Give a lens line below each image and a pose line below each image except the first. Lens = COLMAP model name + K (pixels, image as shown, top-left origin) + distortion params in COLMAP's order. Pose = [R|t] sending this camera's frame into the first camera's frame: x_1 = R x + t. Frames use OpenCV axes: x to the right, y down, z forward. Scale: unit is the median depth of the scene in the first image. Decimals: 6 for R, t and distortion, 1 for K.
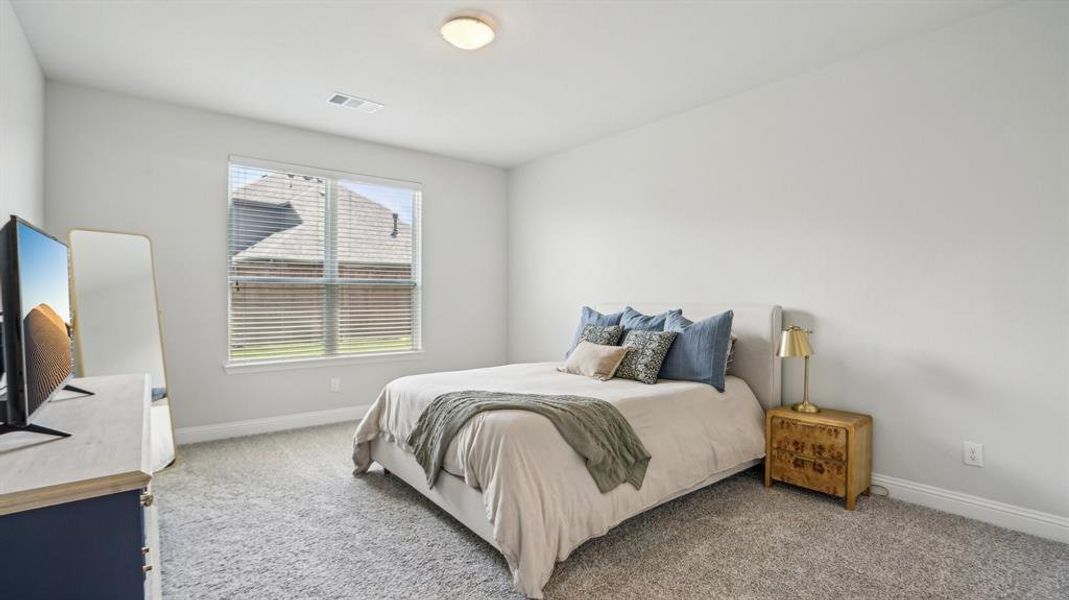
lens RADIAL K [[506.2, 0, 538.7], [0, 506.2, 294.8], [0, 0, 1]] dist [-0.058440, 0.023913]
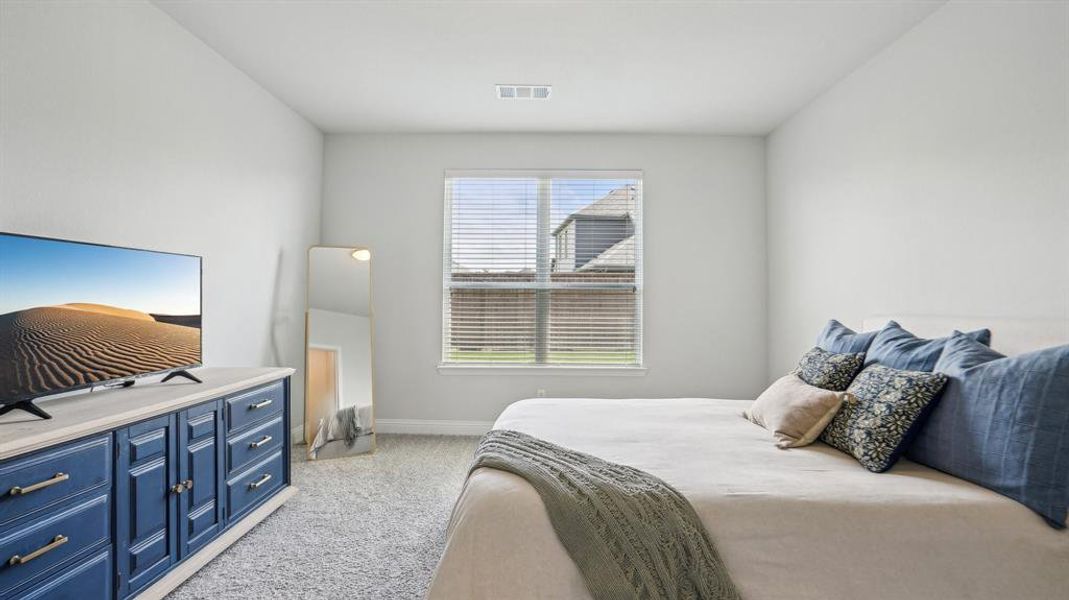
lens RADIAL K [[507.3, 0, 534.5], [0, 507.3, 288.2], [0, 0, 1]] dist [-0.057834, 0.026446]
pose [[0.758053, -0.014413, -0.652034, 0.272621], [-0.001481, 0.999715, -0.023821, -0.000322], [0.652192, 0.019024, 0.757815, 0.348247]]
